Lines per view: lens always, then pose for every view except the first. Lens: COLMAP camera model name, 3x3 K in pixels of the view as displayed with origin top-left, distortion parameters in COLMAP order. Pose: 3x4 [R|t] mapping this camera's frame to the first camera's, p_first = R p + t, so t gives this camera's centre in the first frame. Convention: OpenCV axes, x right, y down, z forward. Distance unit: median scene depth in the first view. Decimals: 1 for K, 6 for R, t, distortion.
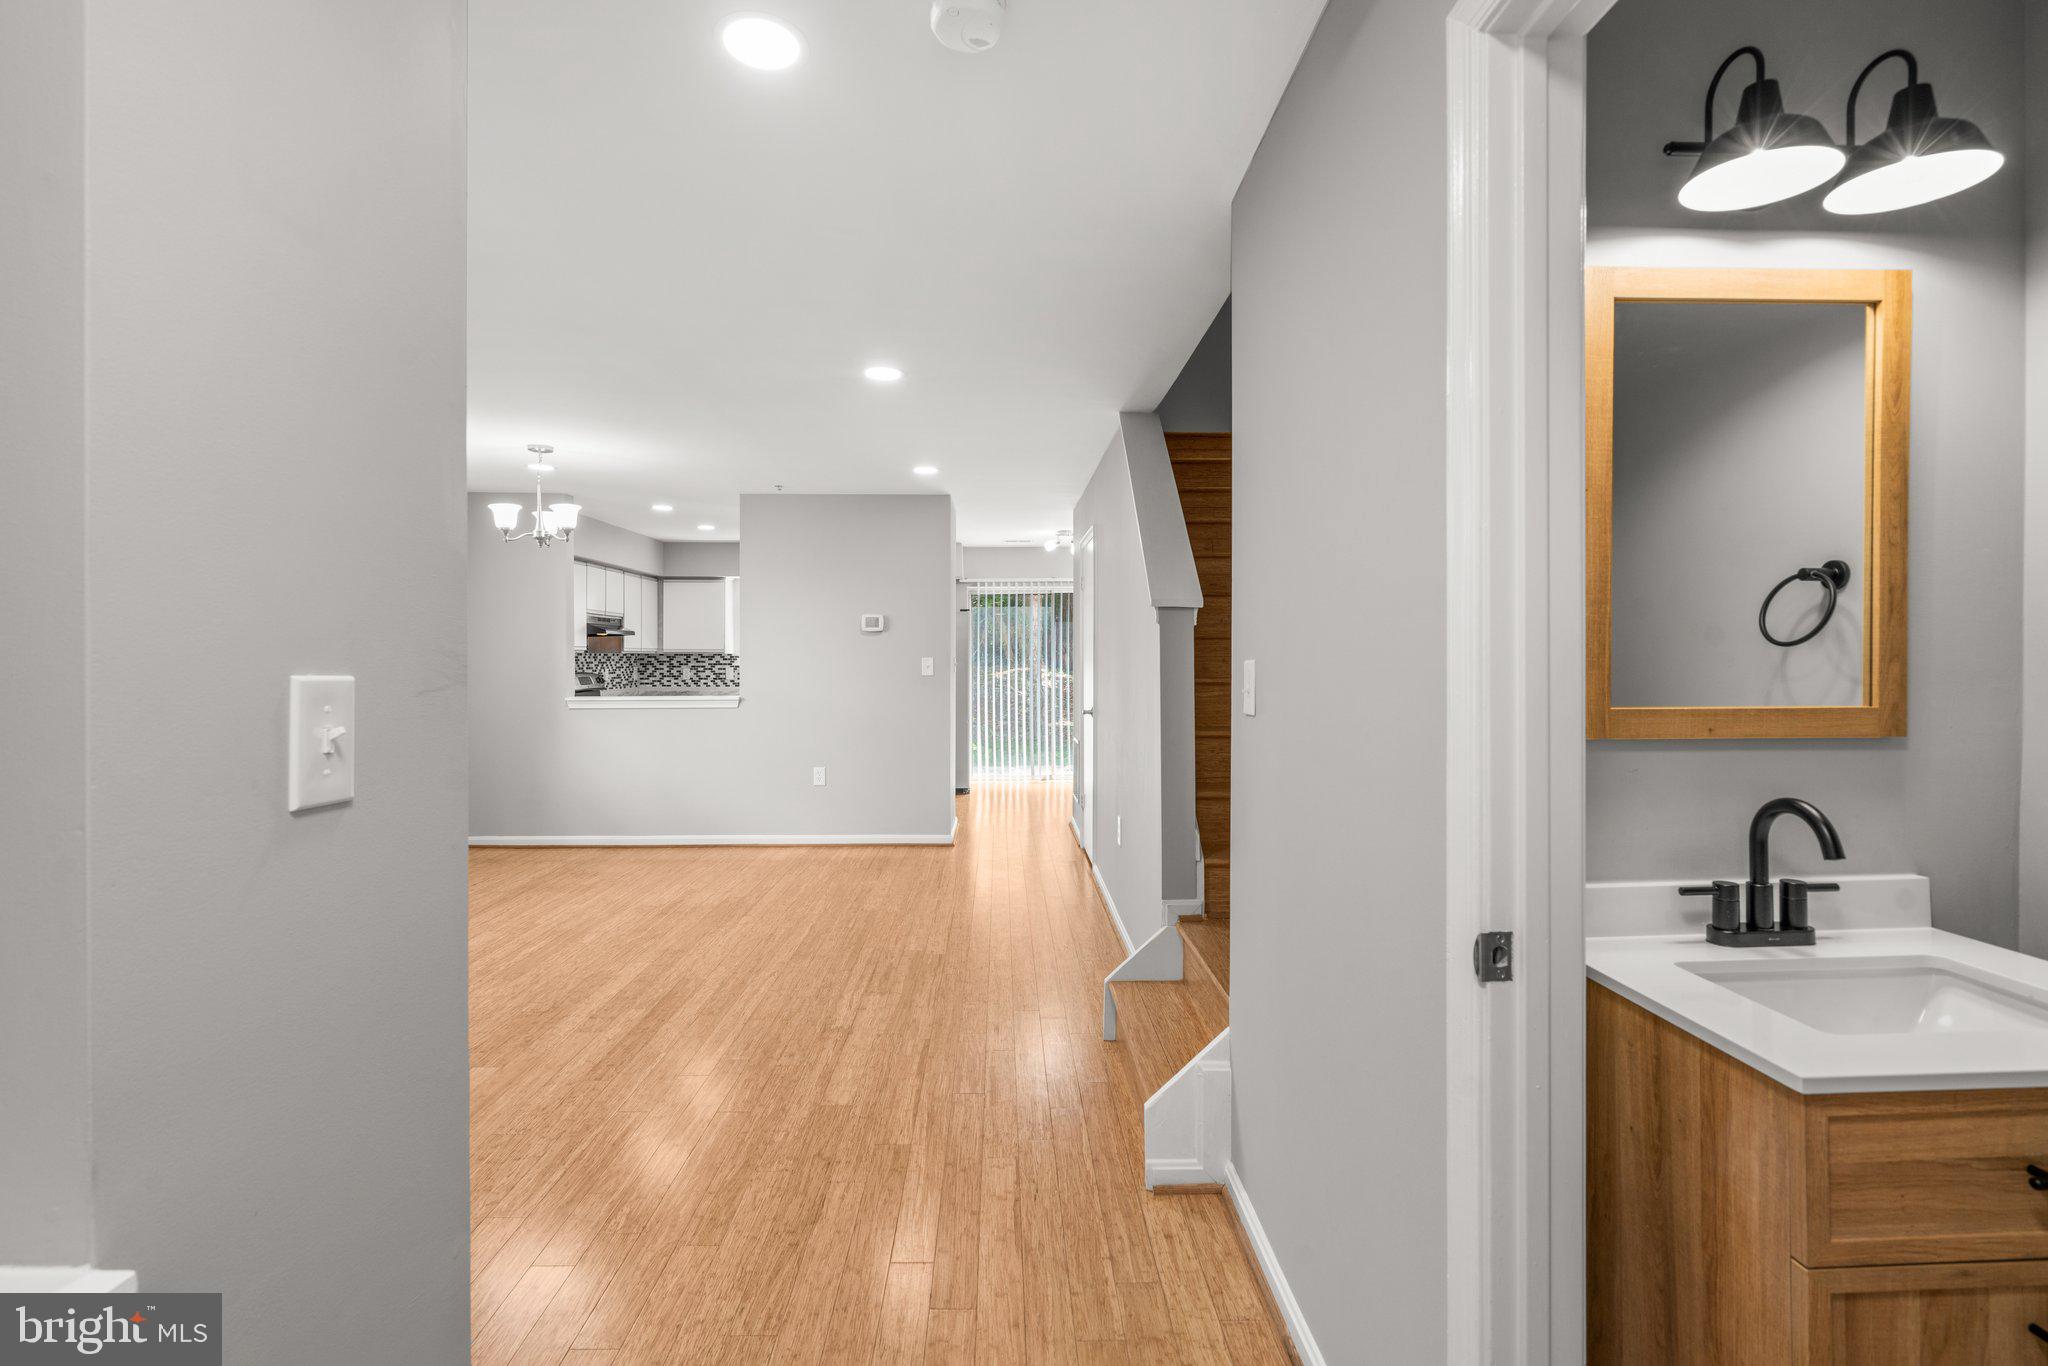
lens RADIAL K [[934.2, 0, 1020.9], [0, 934.2, 661.0], [0, 0, 1]] dist [-0.009685, 0.003843]
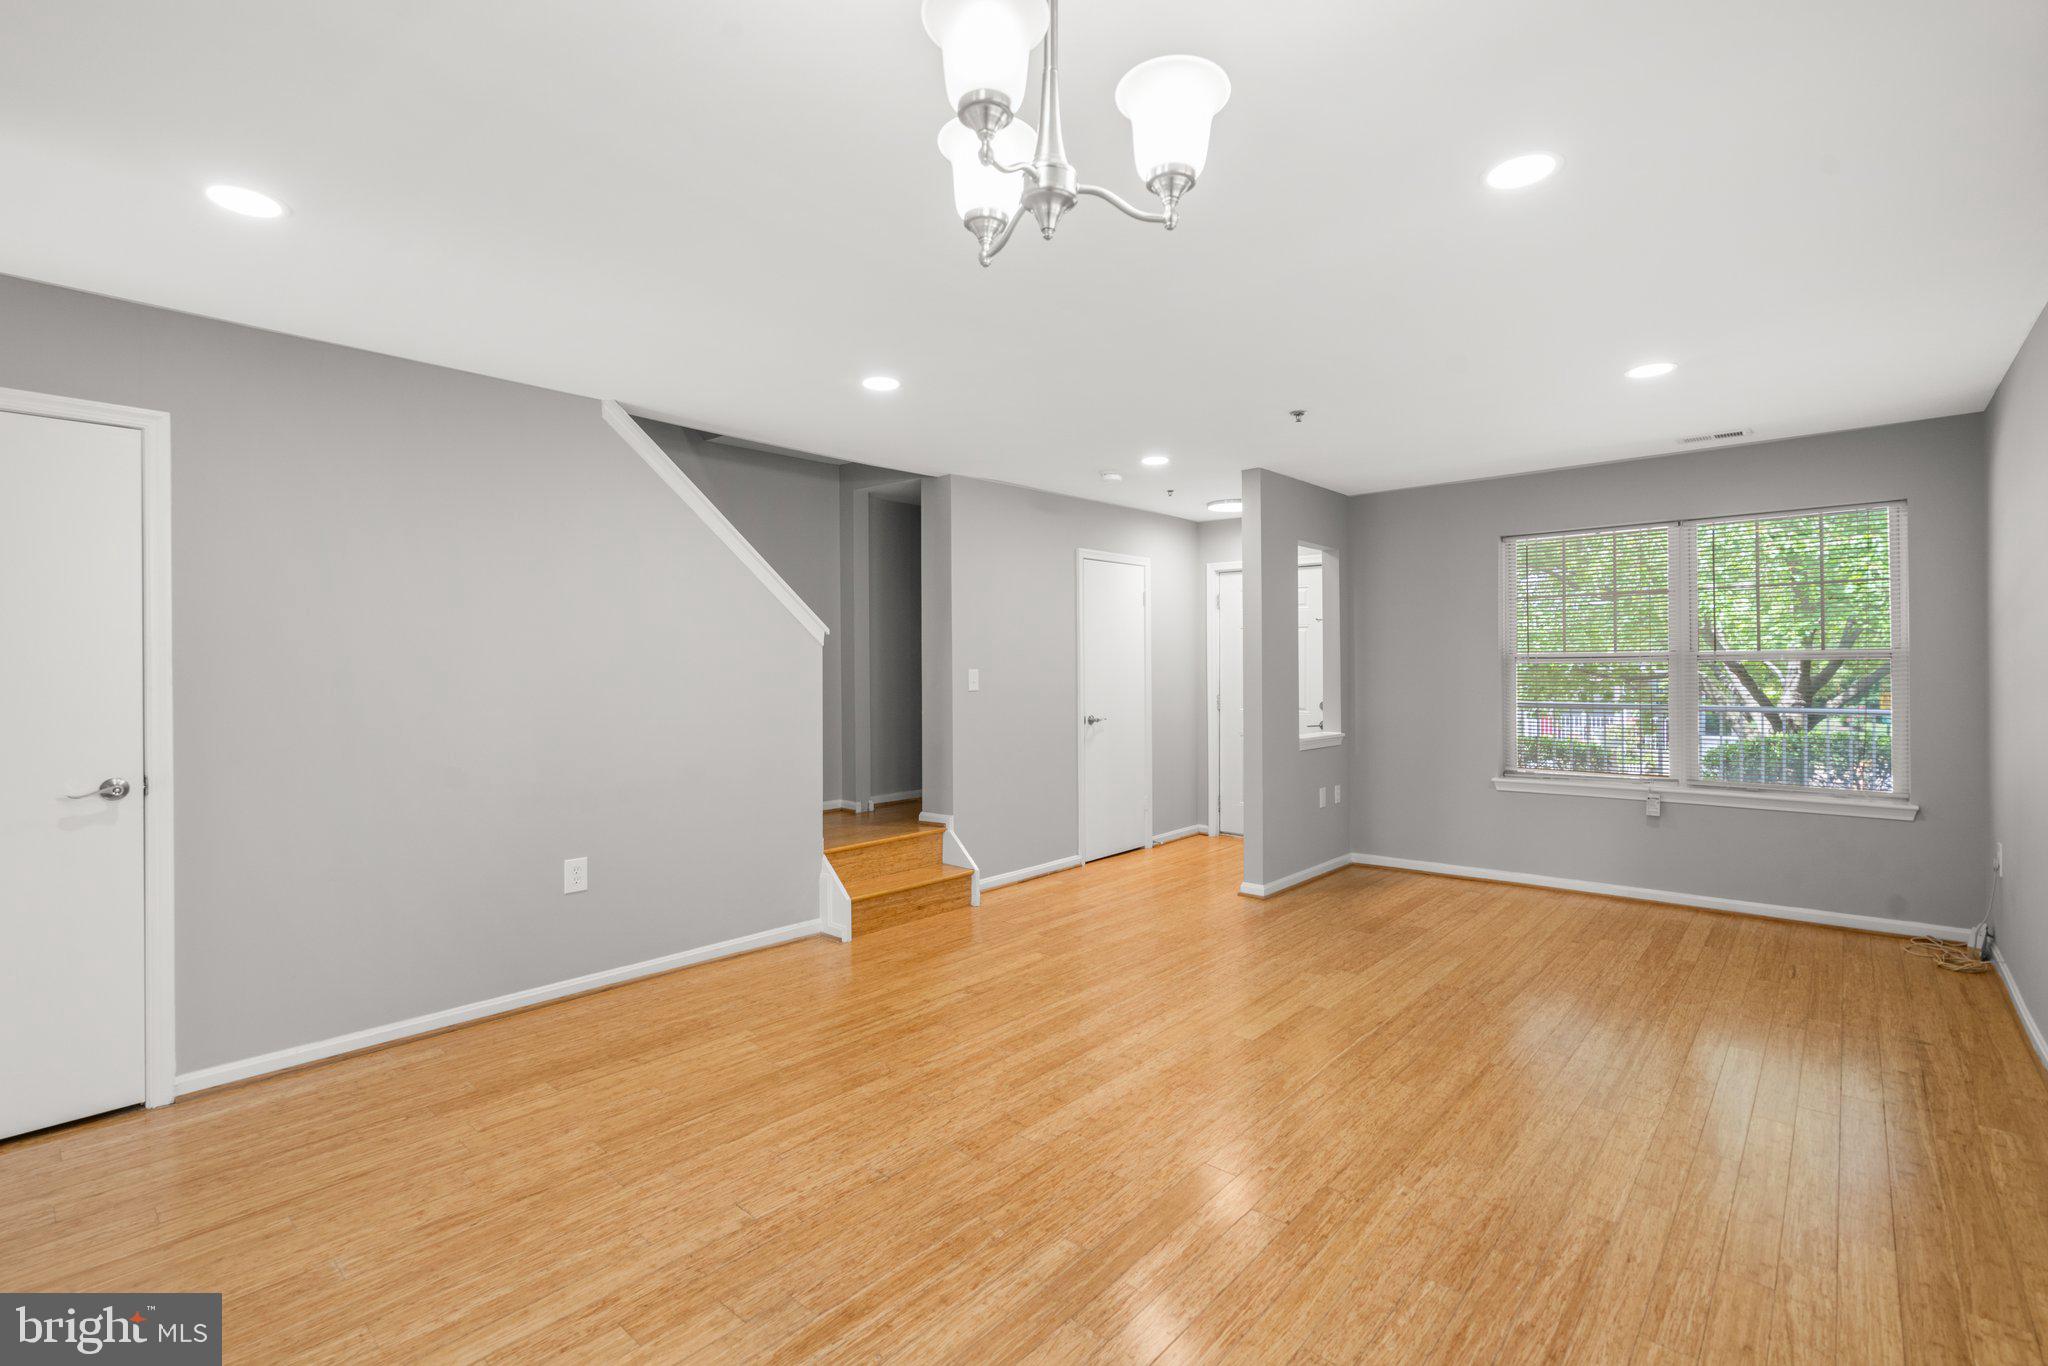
lens RADIAL K [[934.2, 0, 1017.9], [0, 934.2, 683.6], [0, 0, 1]] dist [-0.009685, 0.003843]
pose [[-0.729660, -0.007485, 0.683769, -0.529271], [0.008809, 0.999754, 0.020343, -0.004671], [-0.683754, 0.020867, -0.729414, 0.925219]]
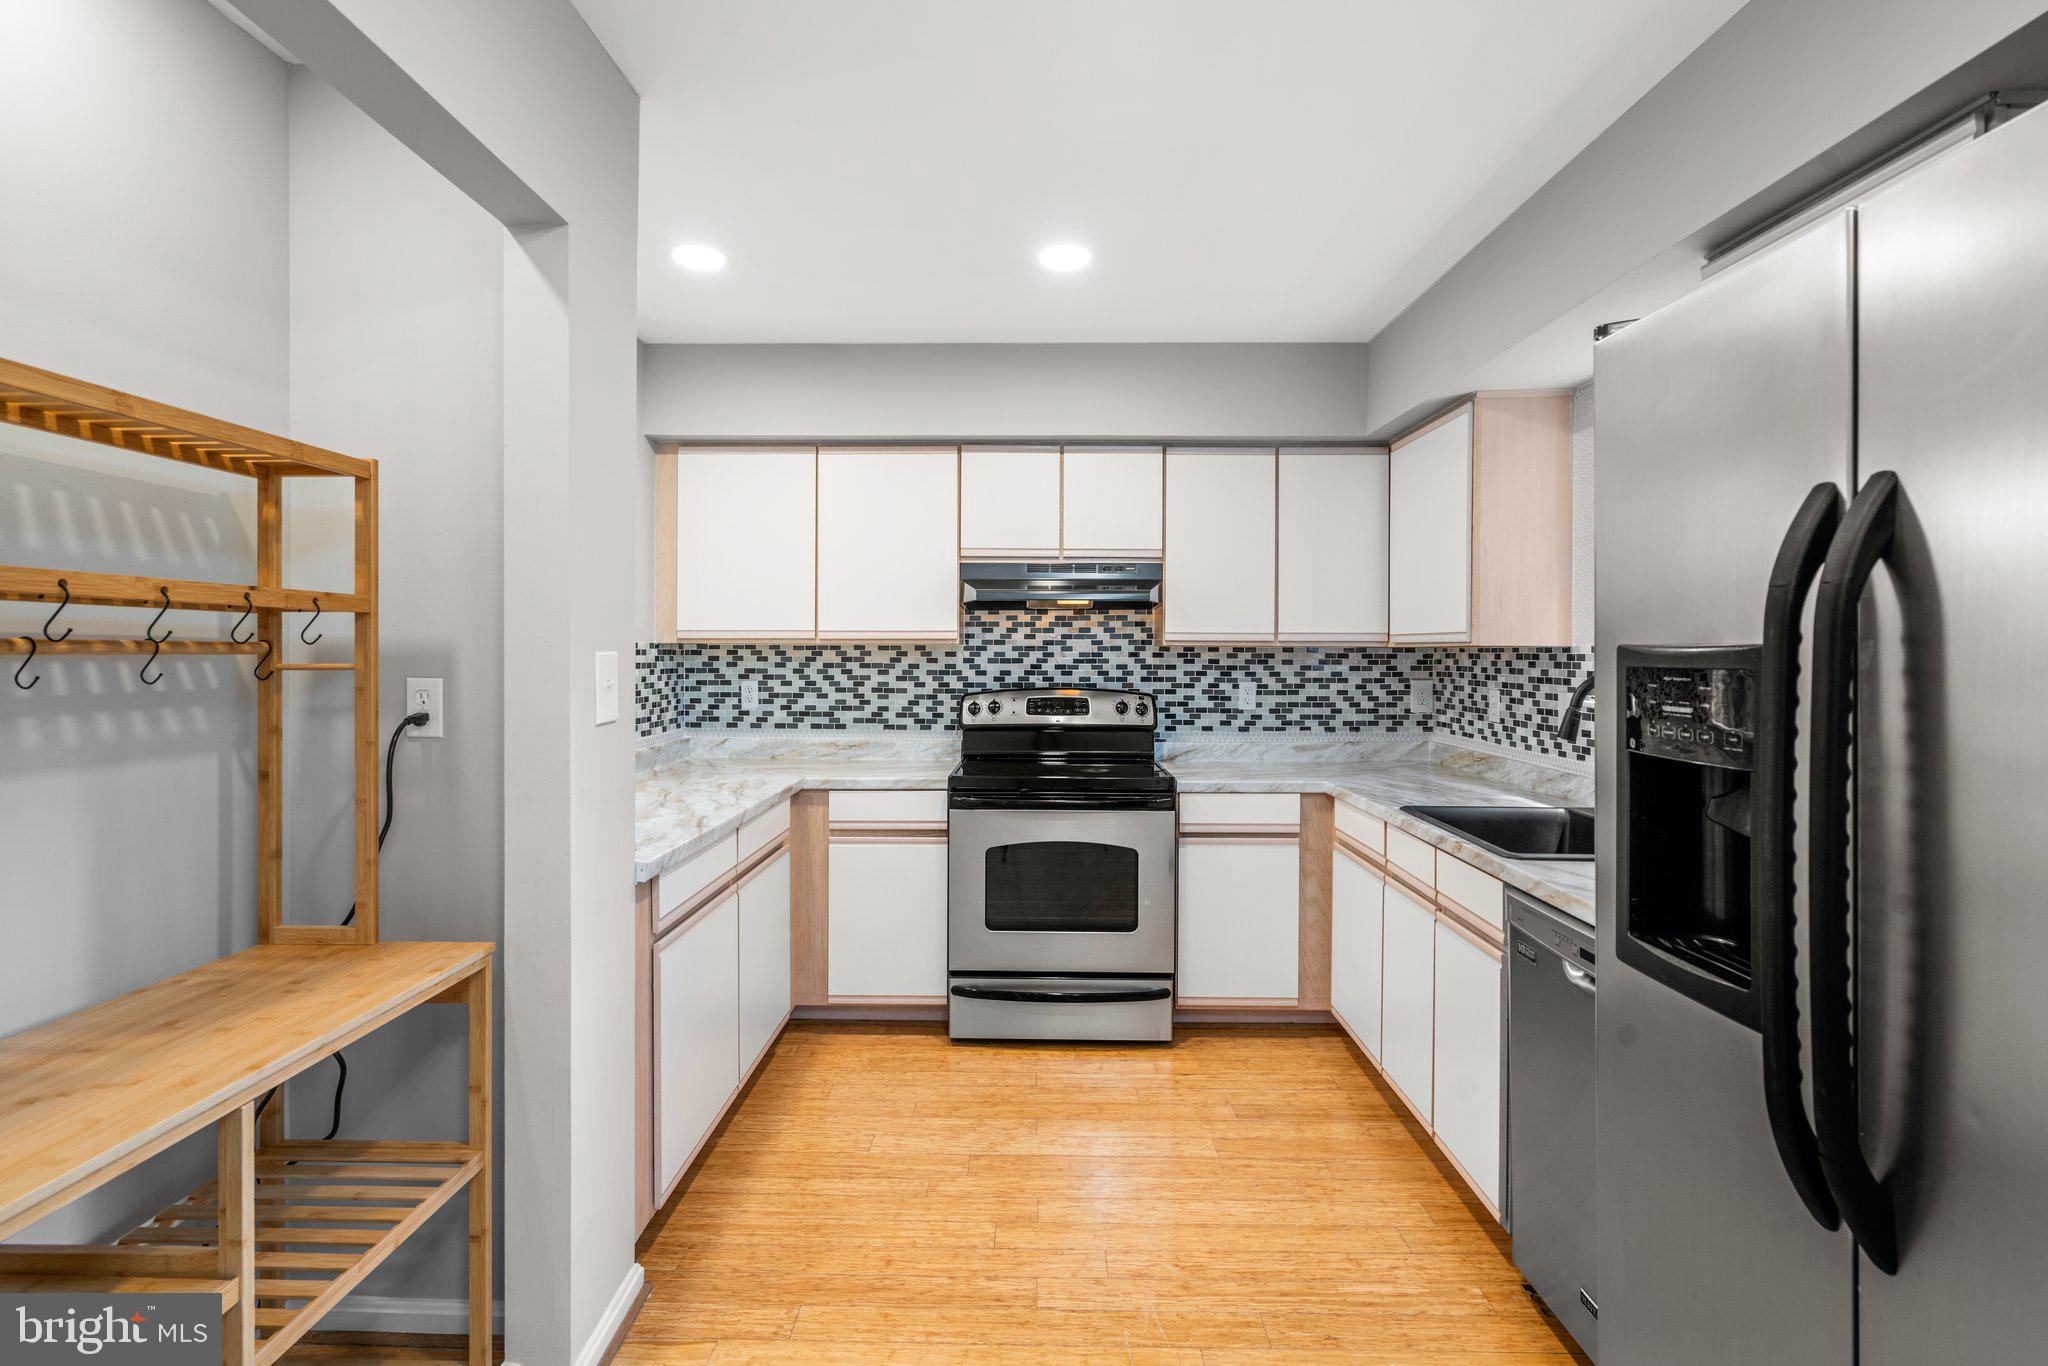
lens RADIAL K [[934.2, 0, 1020.7], [0, 934.2, 655.1], [0, 0, 1]] dist [-0.009685, 0.003843]
pose [[-0.037735, 0.006114, -0.999269, -0.015613], [-0.008475, 0.999943, 0.006438, -0.008598], [0.999252, 0.008712, -0.037681, 1.267080]]
